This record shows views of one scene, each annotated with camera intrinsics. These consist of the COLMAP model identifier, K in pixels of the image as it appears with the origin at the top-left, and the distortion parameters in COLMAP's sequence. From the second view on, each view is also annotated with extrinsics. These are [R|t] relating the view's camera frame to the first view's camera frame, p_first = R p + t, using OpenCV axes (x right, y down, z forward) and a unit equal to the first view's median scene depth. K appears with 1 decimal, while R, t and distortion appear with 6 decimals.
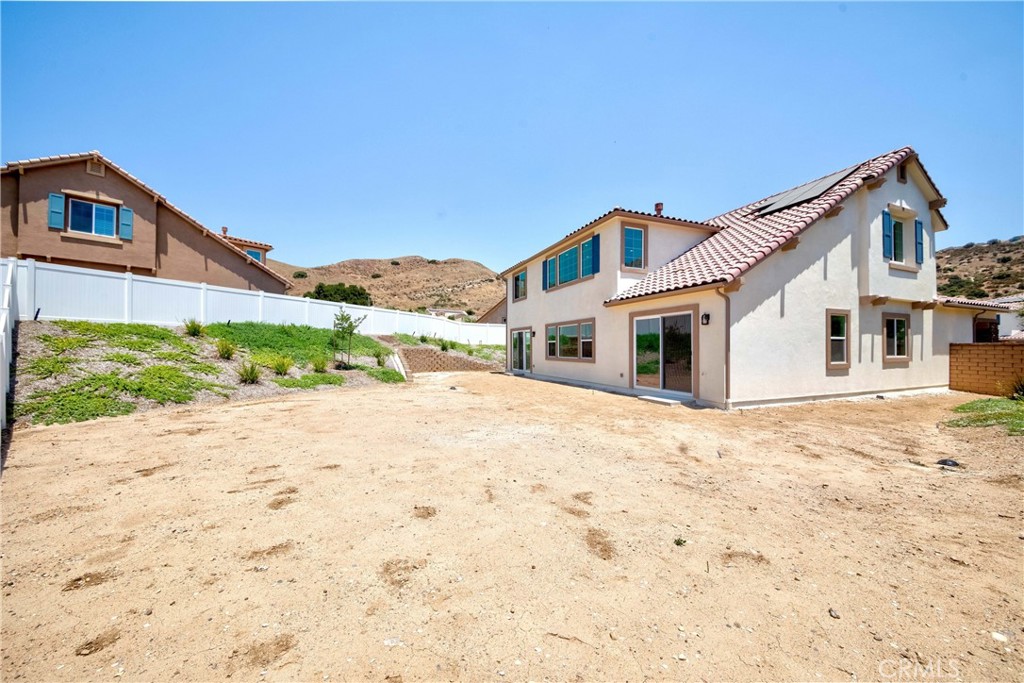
lens RADIAL K [[365.7, 0, 511.7], [0, 365.7, 343.5], [0, 0, 1]] dist [-0.002307, 0.001506]
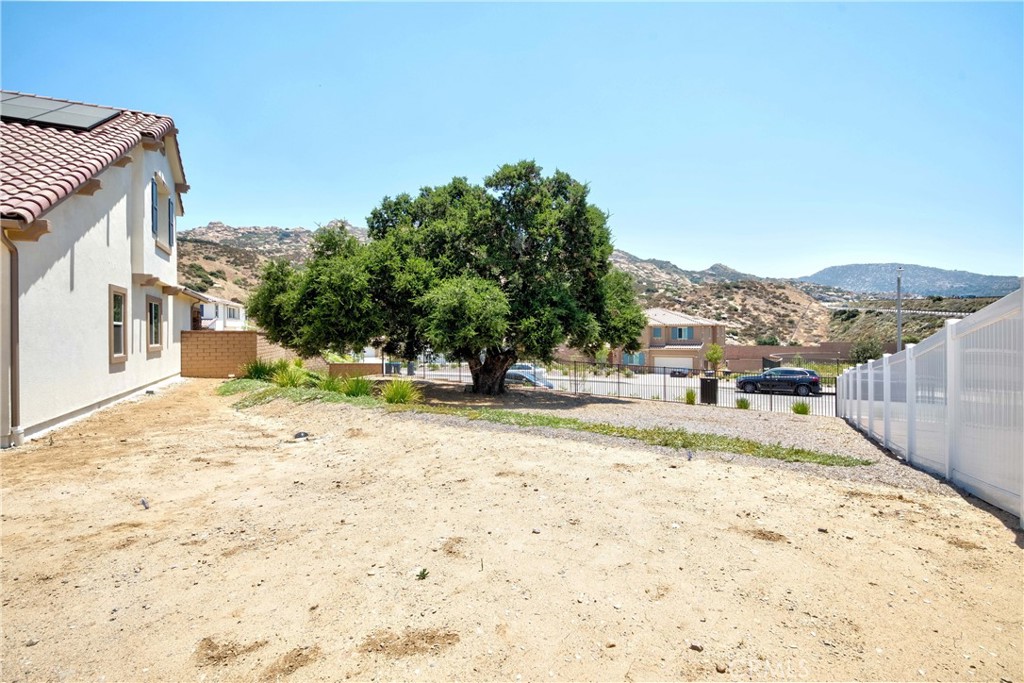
lens RADIAL K [[456.7, 0, 512.1], [0, 456.7, 336.9], [0, 0, 1]] dist [0.003965, -0.000630]
pose [[-0.088619, -0.009540, 0.996020, -0.101221], [-0.004073, 0.999949, 0.009216, 0.001253], [-0.996057, -0.003240, -0.088653, 0.160985]]
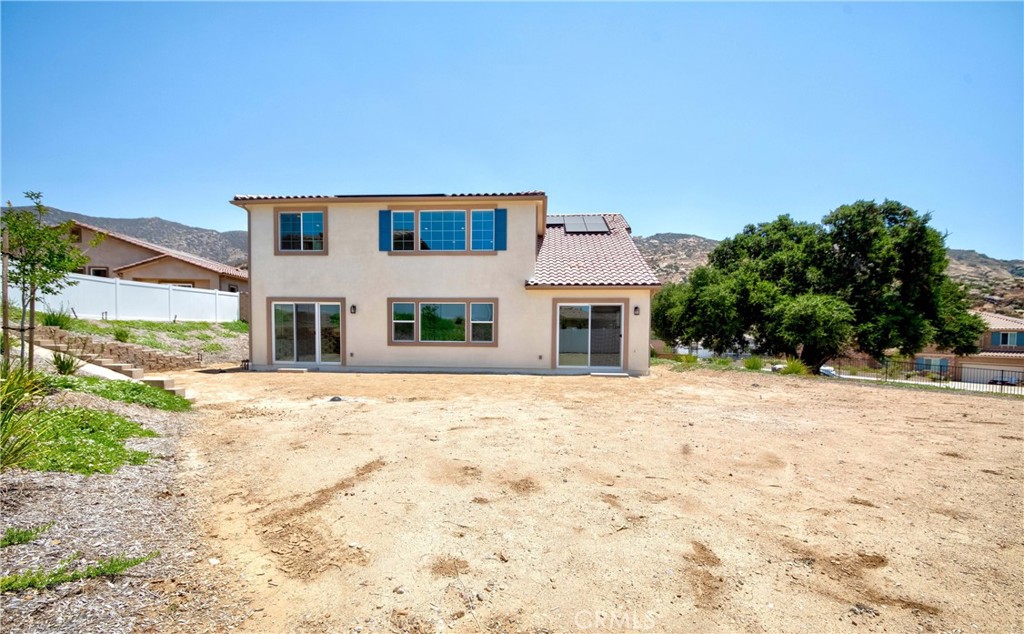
lens RADIAL K [[393.6, 0, 513.1], [0, 393.6, 344.4], [0, 0, 1]] dist [-0.002154, -0.000748]
pose [[0.423758, -0.025677, 0.905412, -0.798997], [-0.020860, 0.999056, 0.038096, 0.009960], [-0.905535, -0.035031, 0.422822, 0.641624]]
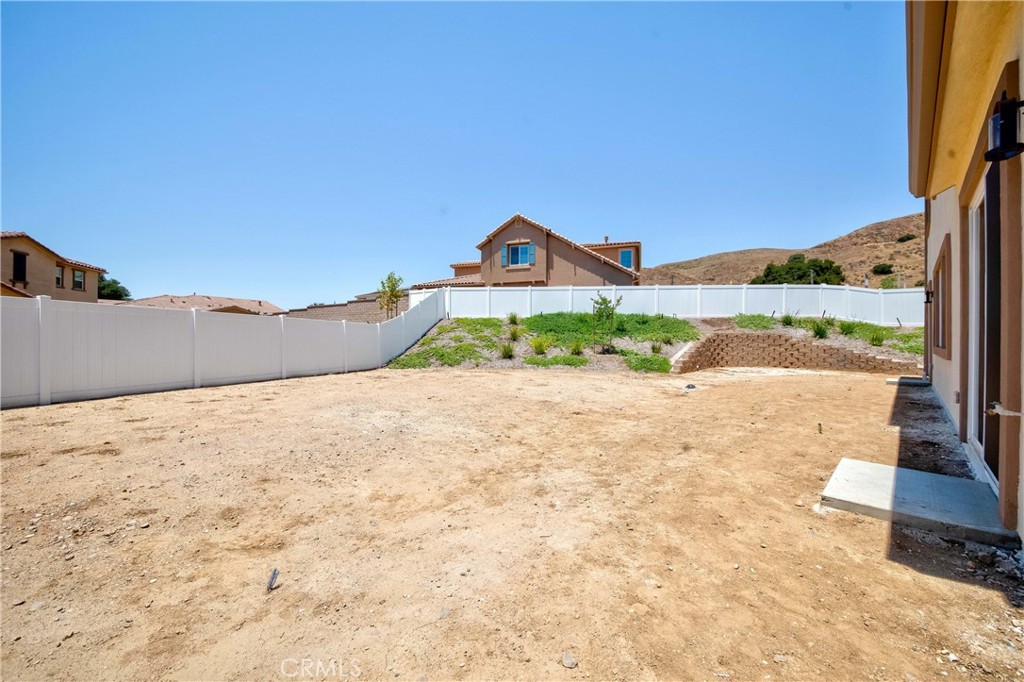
lens RADIAL K [[365.7, 0, 508.5], [0, 365.7, 340.5], [0, 0, 1]] dist [-0.002307, 0.001506]
pose [[0.343027, 0.002073, -0.939323, 0.357848], [0.009803, 0.999935, 0.005787, 0.025339], [0.939274, -0.011194, 0.342985, 0.401147]]
